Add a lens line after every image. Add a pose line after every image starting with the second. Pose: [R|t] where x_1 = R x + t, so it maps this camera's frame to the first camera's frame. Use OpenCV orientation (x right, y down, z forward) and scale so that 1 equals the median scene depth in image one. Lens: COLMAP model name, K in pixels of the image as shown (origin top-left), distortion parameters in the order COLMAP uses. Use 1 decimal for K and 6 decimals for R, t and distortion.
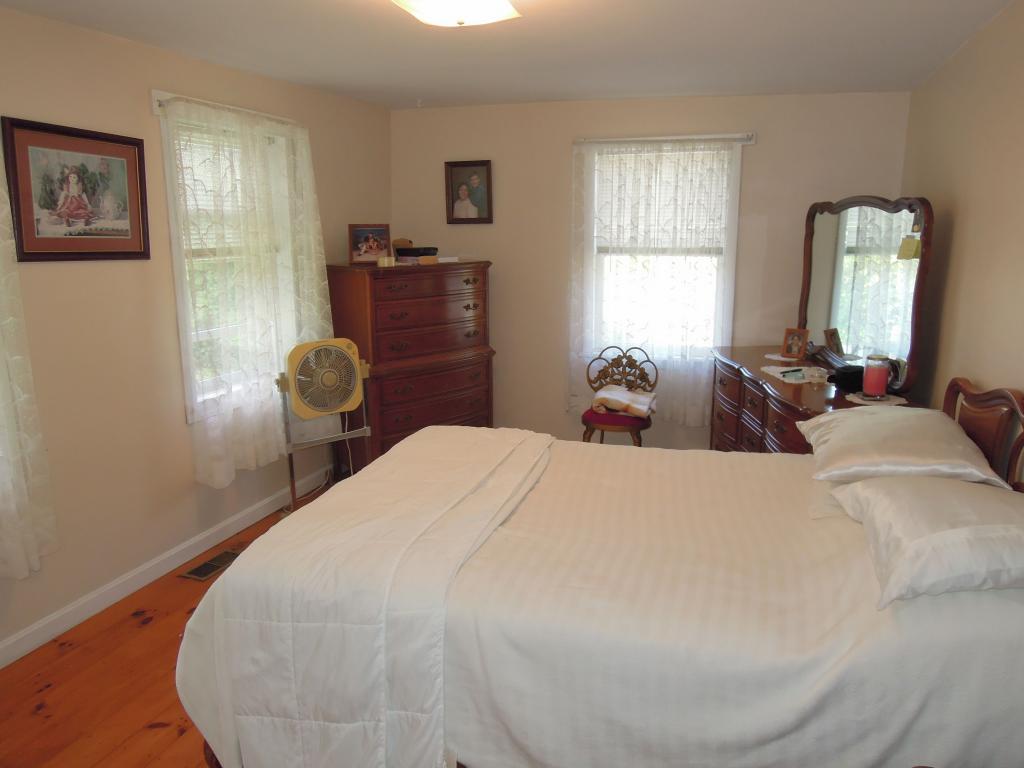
lens RADIAL K [[740.3, 0, 519.8], [0, 740.3, 385.8], [0, 0, 1]] dist [-0.028557, 0.004198]
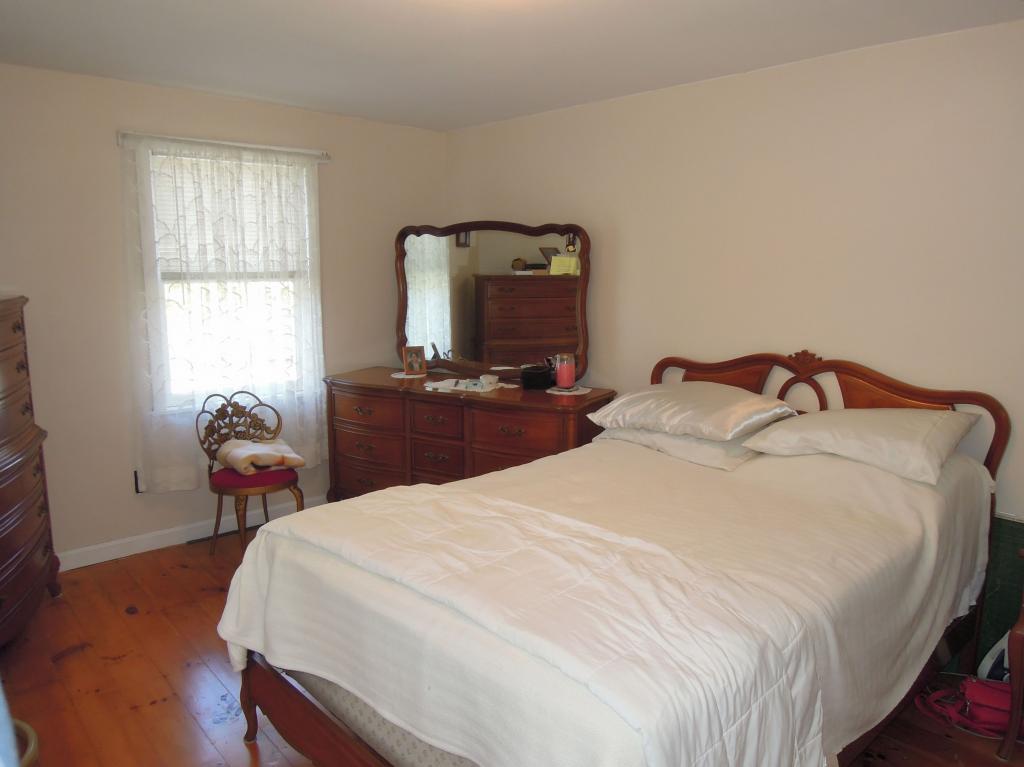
lens RADIAL K [[740.3, 0, 519.8], [0, 740.3, 385.3], [0, 0, 1]] dist [-0.028557, 0.004198]
pose [[0.514802, -0.138681, 0.846018, -0.386037], [0.181084, 0.982154, 0.050807, -0.044280], [-0.837966, 0.127045, 0.530728, 0.298749]]
